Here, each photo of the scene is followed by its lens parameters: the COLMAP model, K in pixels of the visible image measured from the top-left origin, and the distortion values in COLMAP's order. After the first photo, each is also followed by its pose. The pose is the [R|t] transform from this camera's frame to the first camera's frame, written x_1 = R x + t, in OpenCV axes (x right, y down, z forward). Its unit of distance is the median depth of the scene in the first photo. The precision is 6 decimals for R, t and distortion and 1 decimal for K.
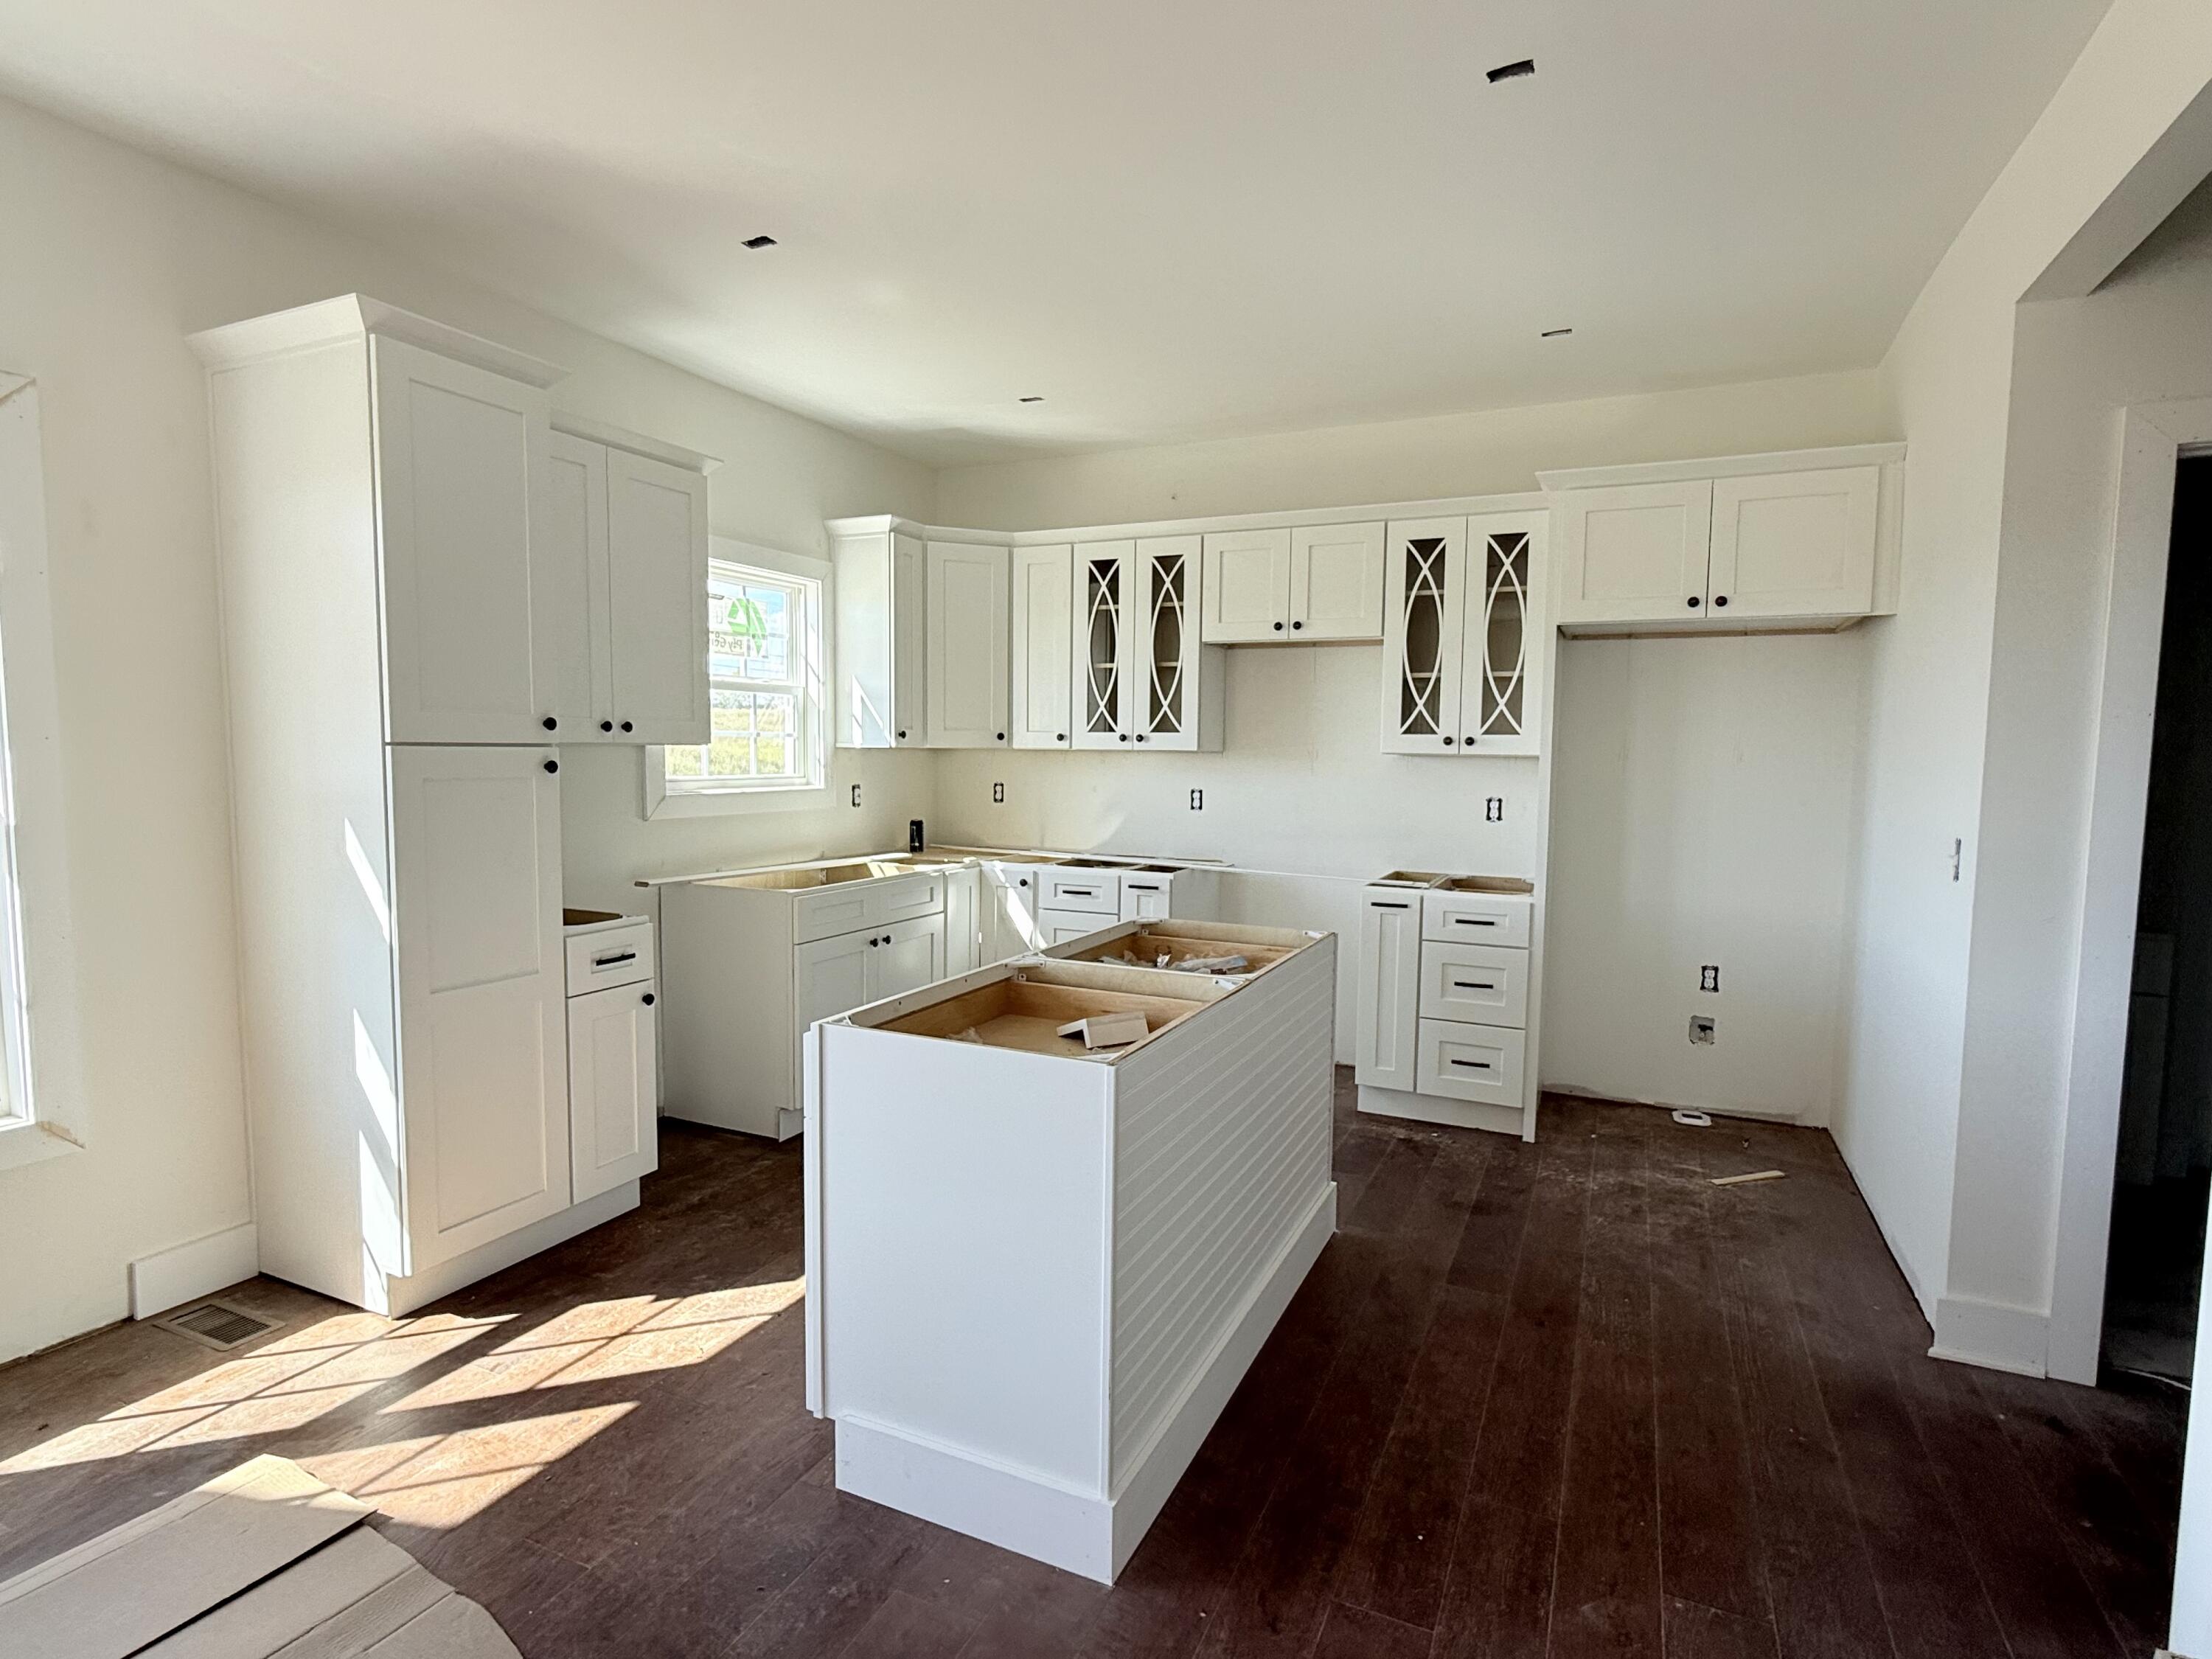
lens RADIAL K [[1127.7, 0, 1104.5], [0, 1127.7, 831.1], [0, 0, 1]] dist [0.000192, 0.001450]
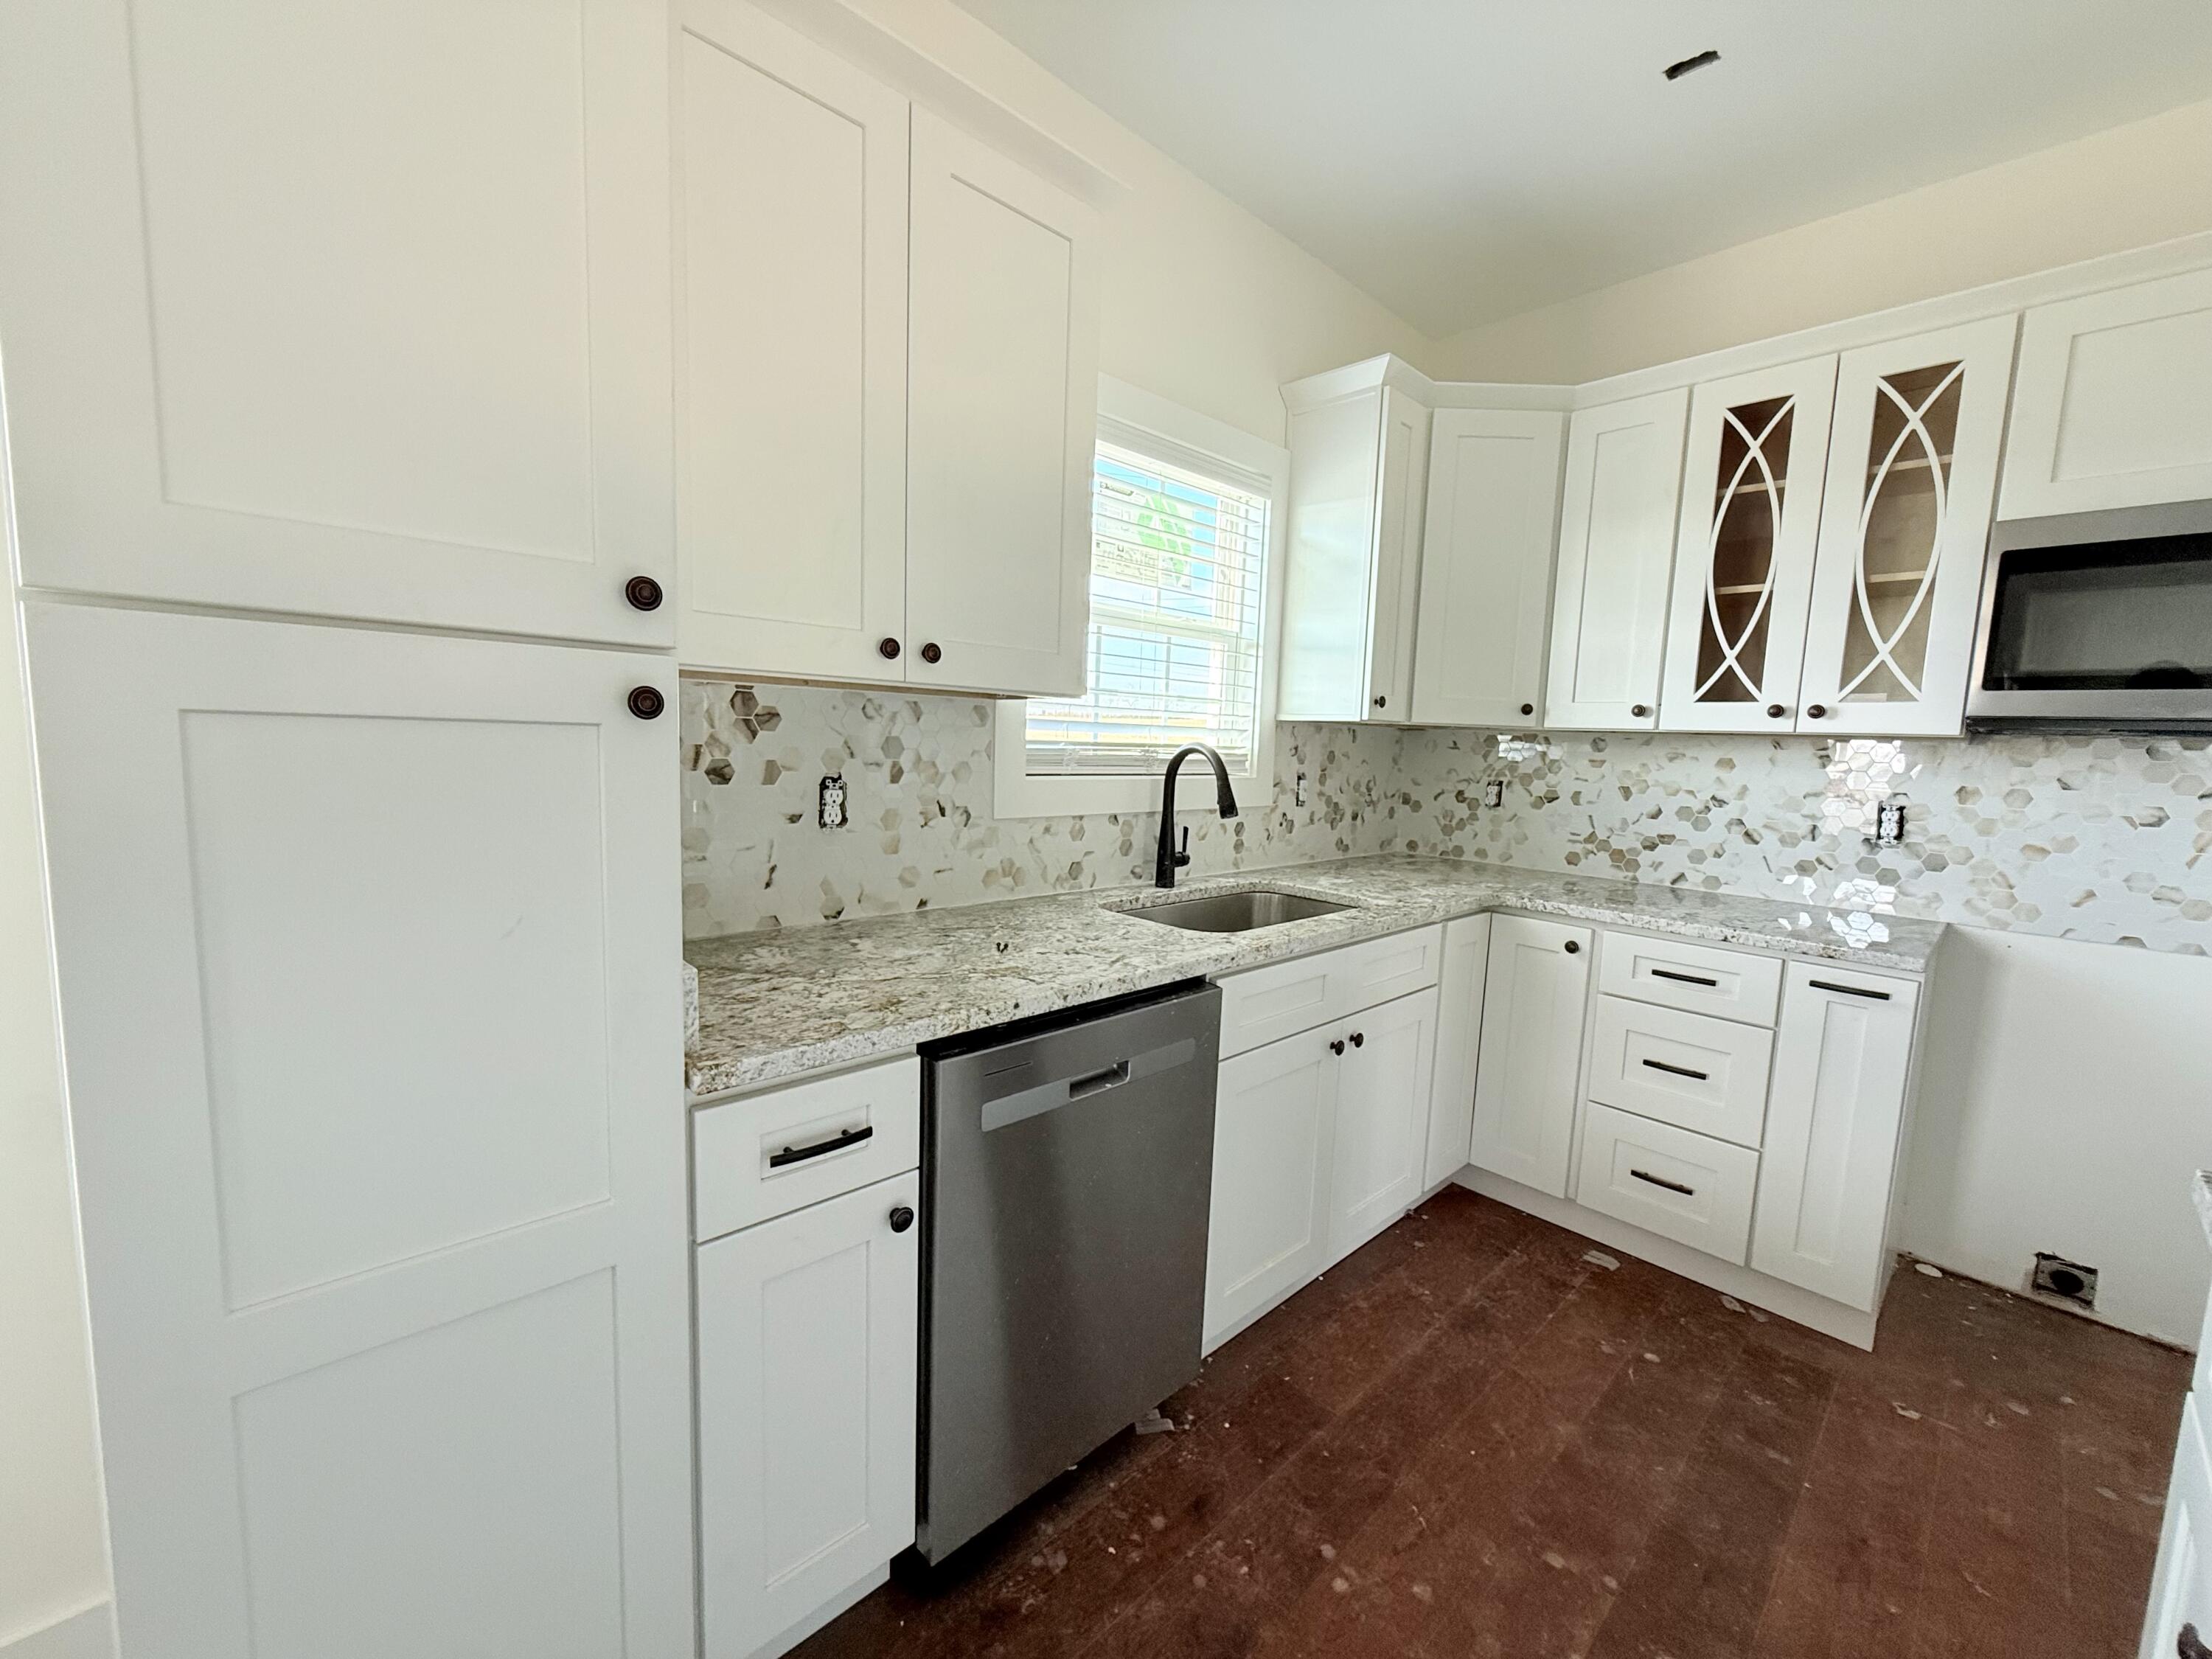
lens RADIAL K [[874.1, 0, 1120.8], [0, 874.1, 831.6], [0, 0, 1]] dist [0.002051, -0.000059]
pose [[0.932948, 0.061999, -0.354634, -0.150720], [-0.053236, 0.997988, 0.034424, -0.021405], [0.356055, -0.013237, 0.934371, 0.521940]]
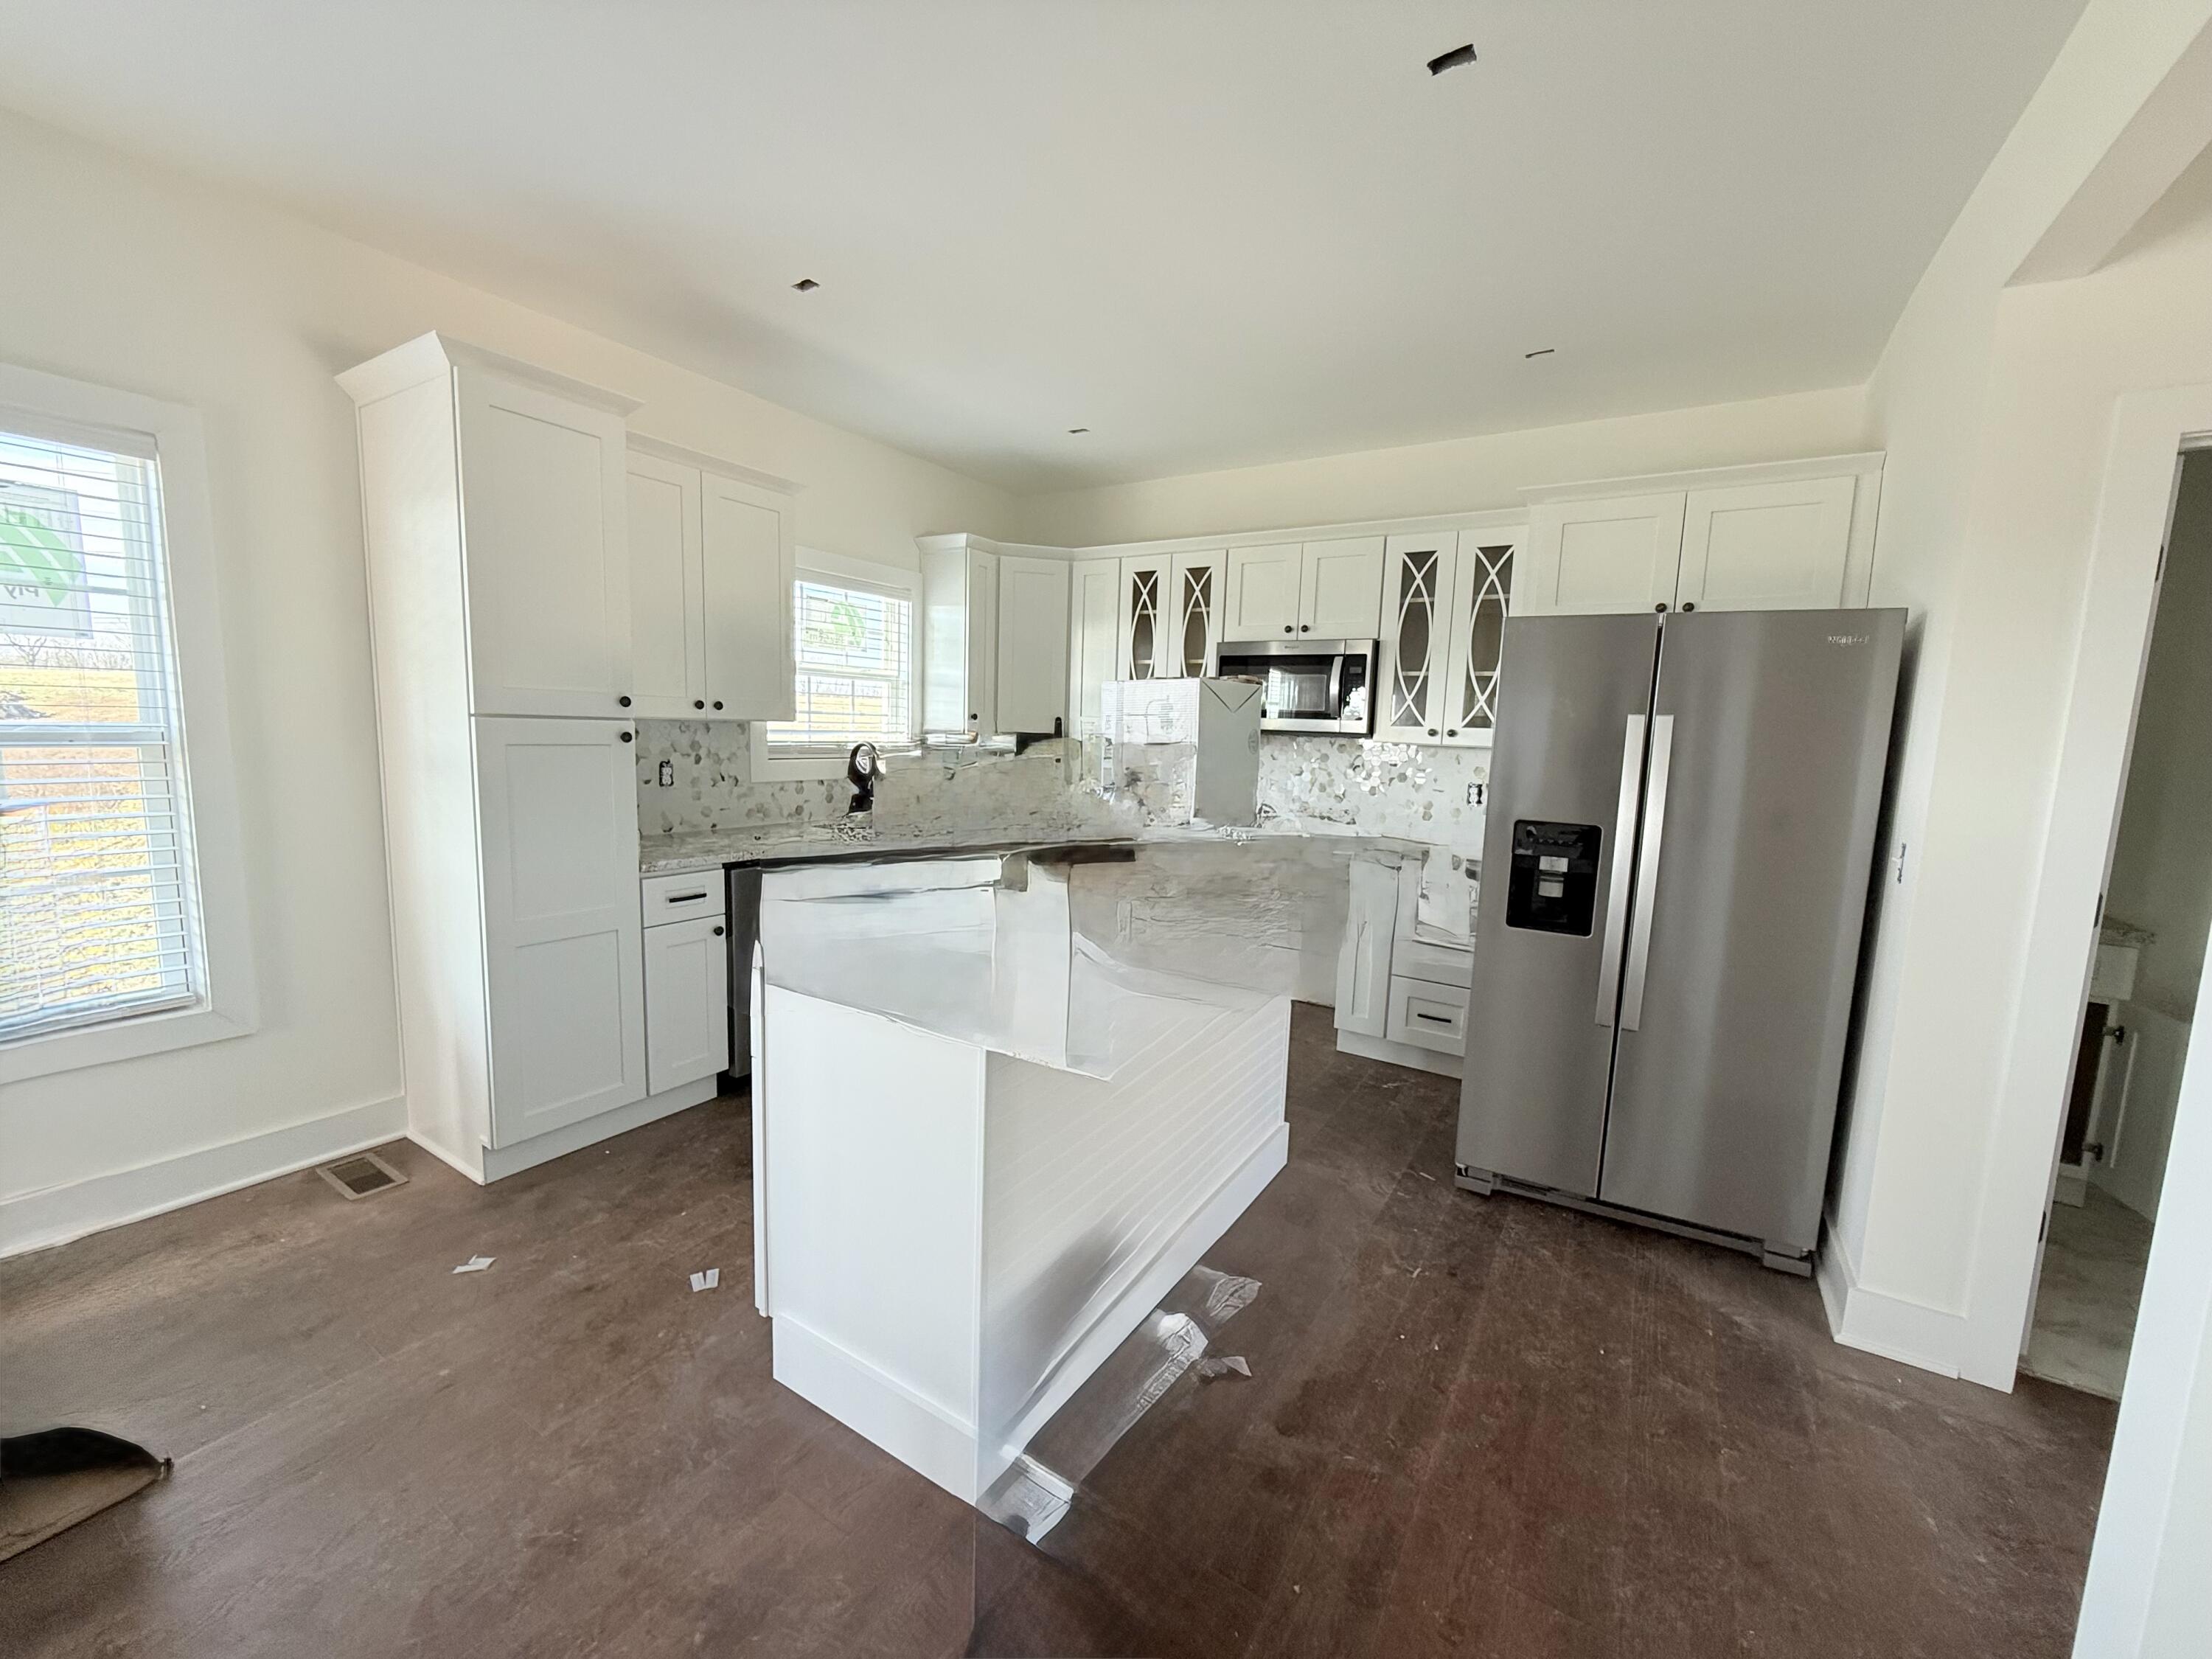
lens RADIAL K [[874.1, 0, 1114.2], [0, 874.1, 829.3], [0, 0, 1]] dist [0.002051, -0.000059]
pose [[0.992806, 0.036133, -0.114154, 0.091335], [-0.031494, 0.998613, 0.042185, -0.010171], [0.115520, -0.038286, 0.992567, 0.089412]]
